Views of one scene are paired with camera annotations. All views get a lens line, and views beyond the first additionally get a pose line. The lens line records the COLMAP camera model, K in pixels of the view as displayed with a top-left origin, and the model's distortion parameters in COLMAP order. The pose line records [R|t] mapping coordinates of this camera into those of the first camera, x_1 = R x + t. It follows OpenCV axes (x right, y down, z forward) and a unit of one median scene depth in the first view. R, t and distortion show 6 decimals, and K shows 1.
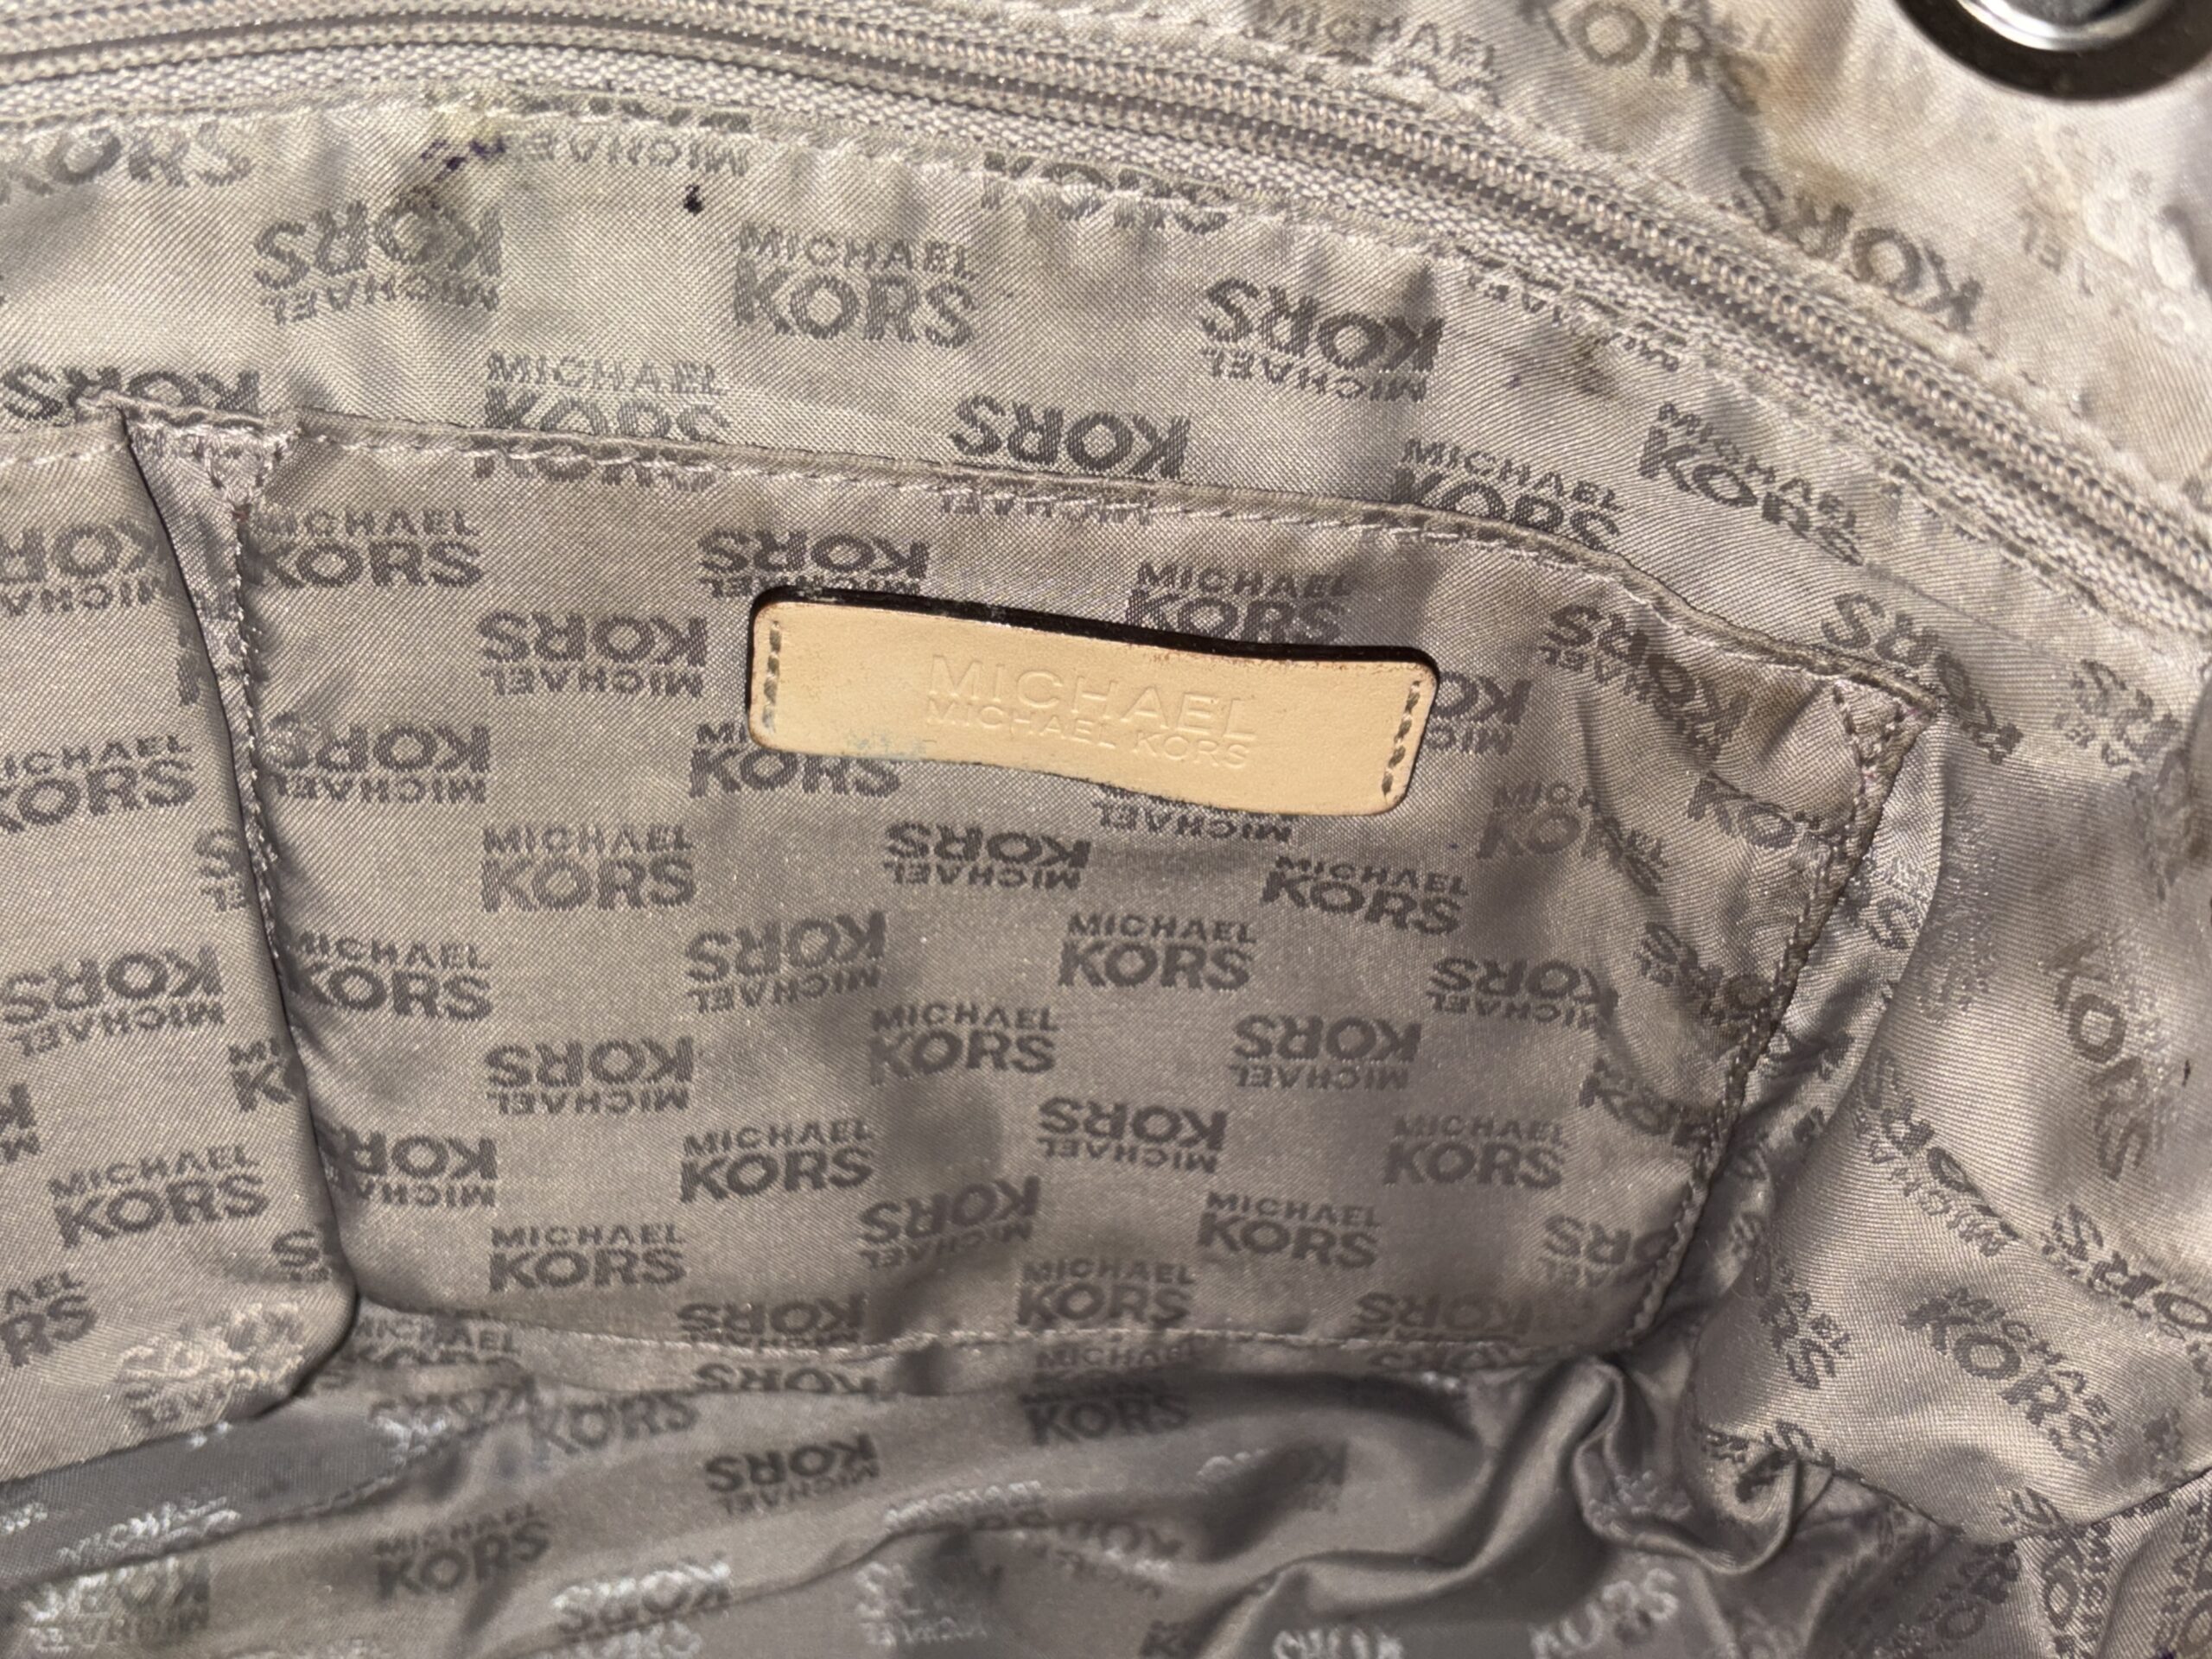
lens RADIAL K [[2673.7, 0, 1085.9], [0, 2673.7, 777.2], [0, 0, 1]] dist [0.032602, 0.000000]
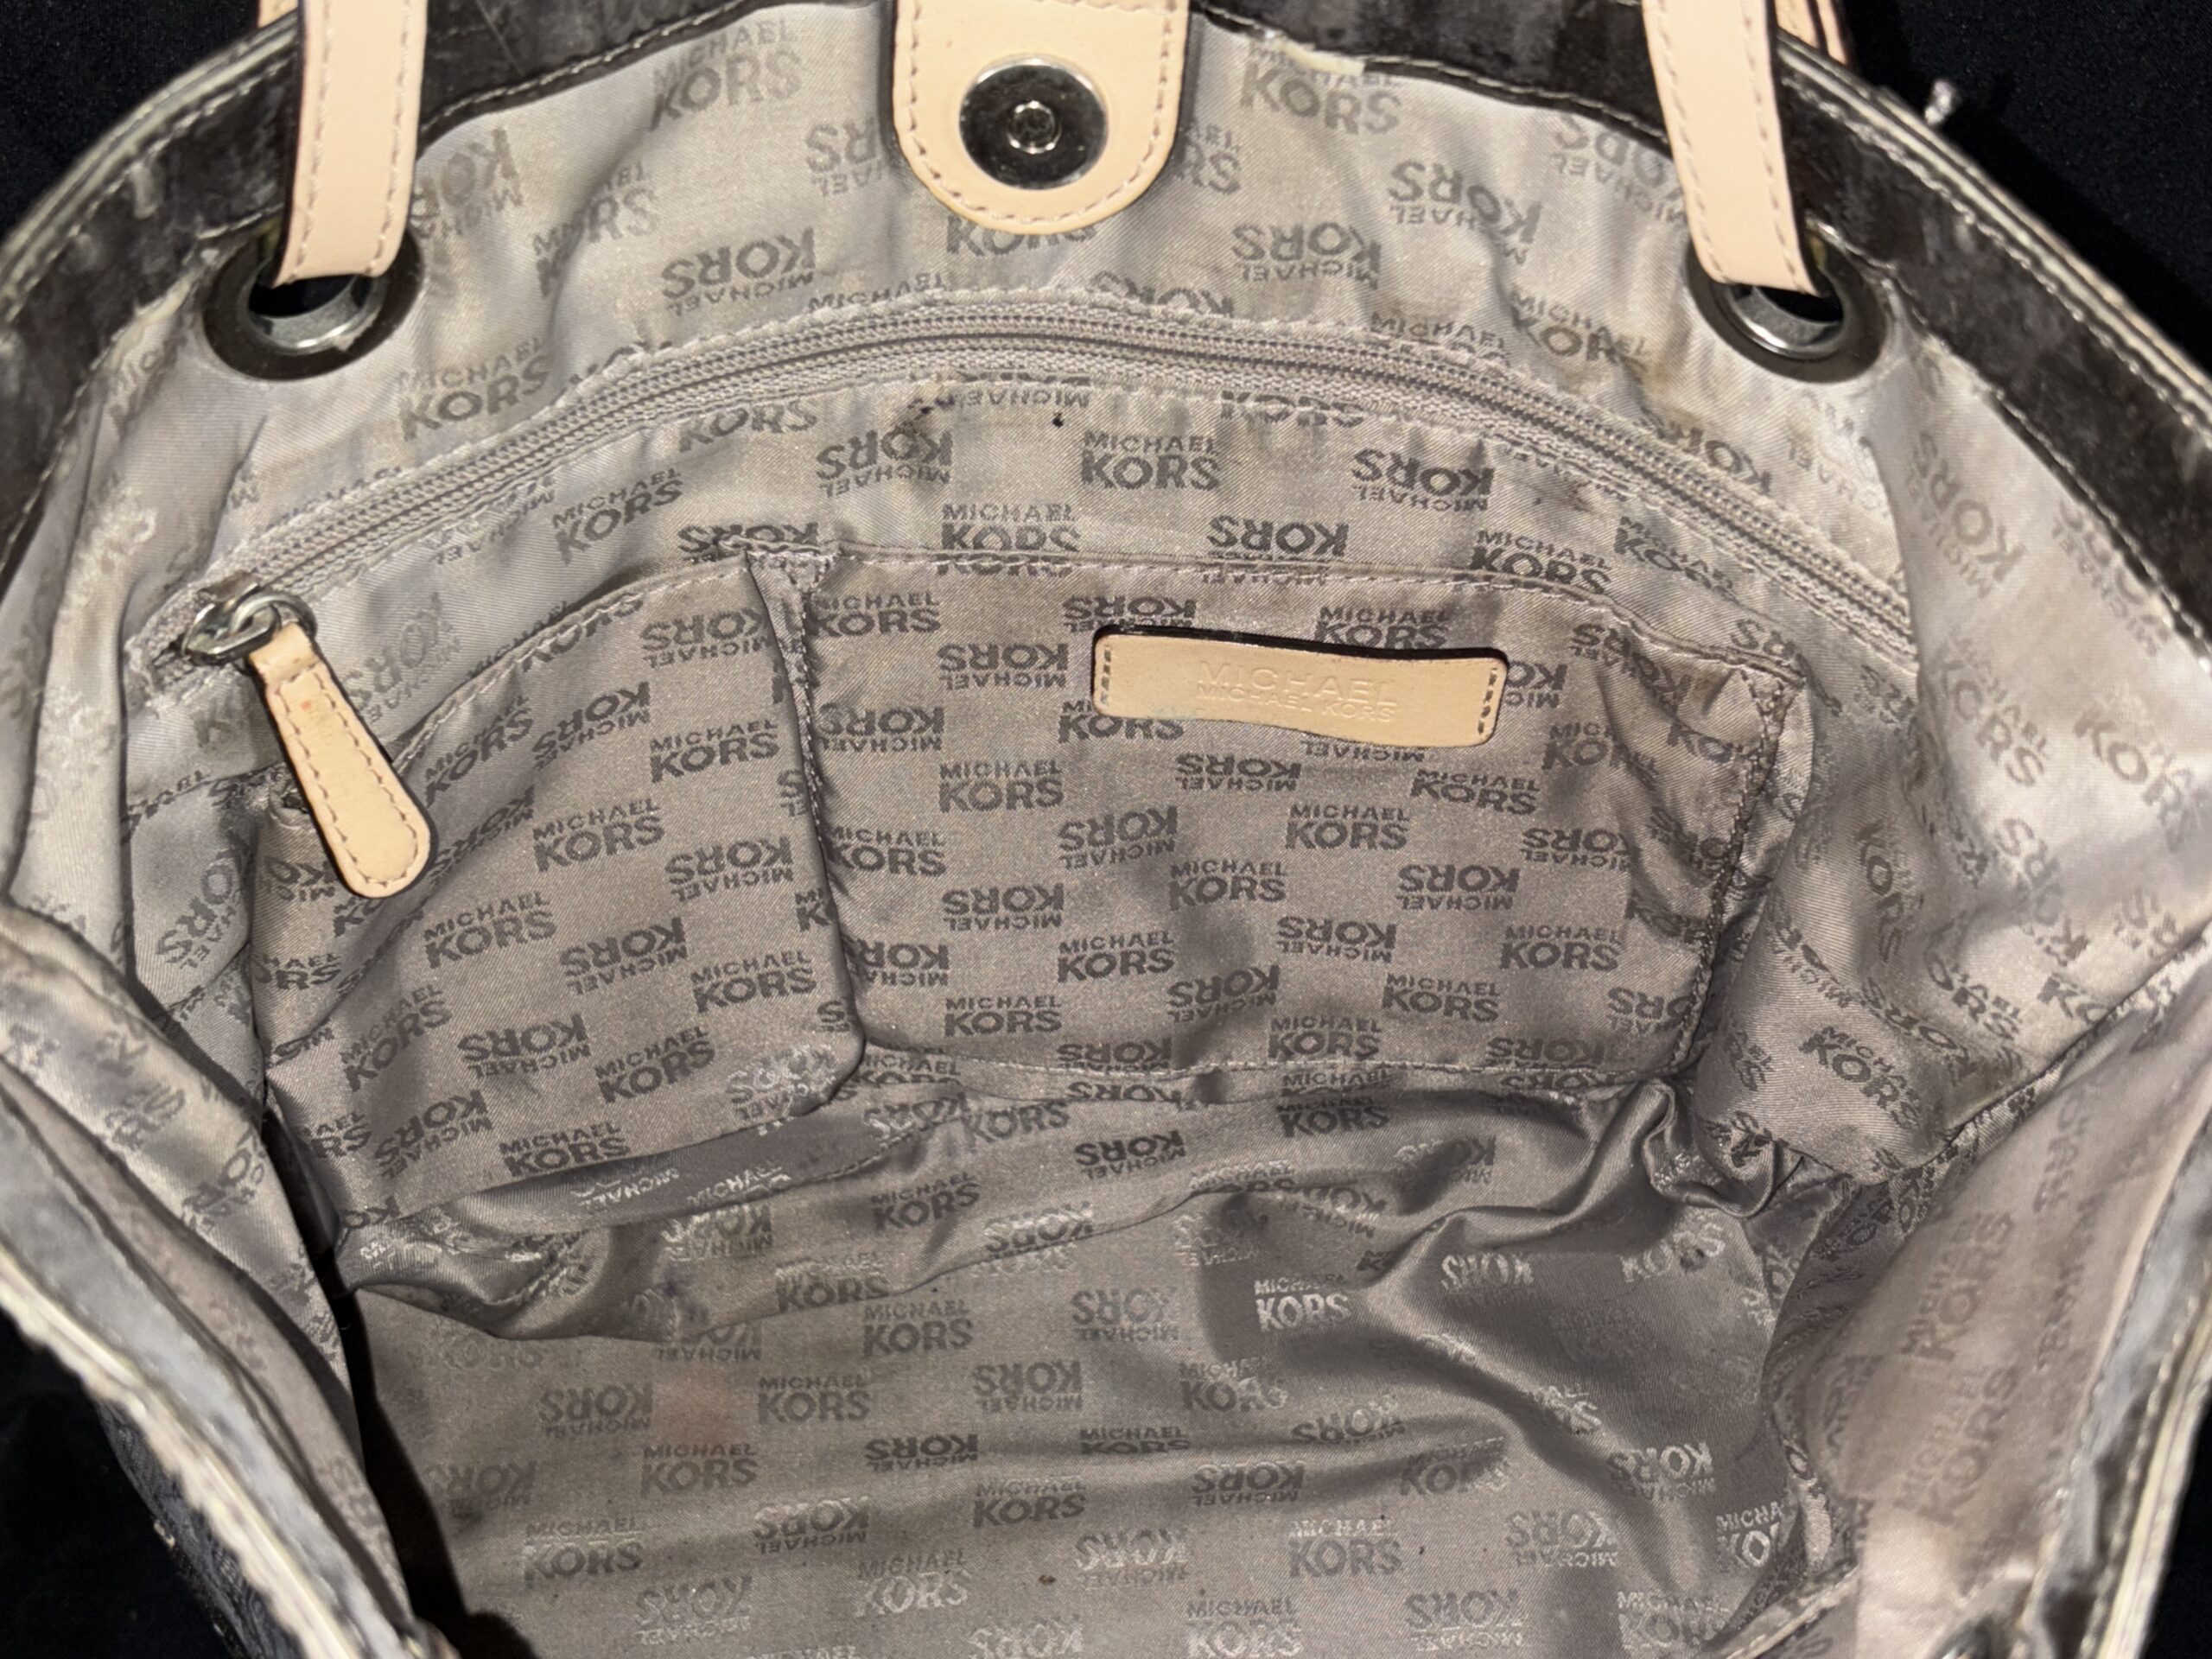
lens RADIAL K [[3392.3, 0, 1011.2], [0, 3392.3, 859.7], [0, 0, 1]] dist [0.333185, 0.000000]
pose [[0.990567, -0.014205, -0.136290, 0.114285], [0.030025, 0.992943, 0.114730, -0.169977], [0.133698, -0.117740, 0.984003, -1.139000]]
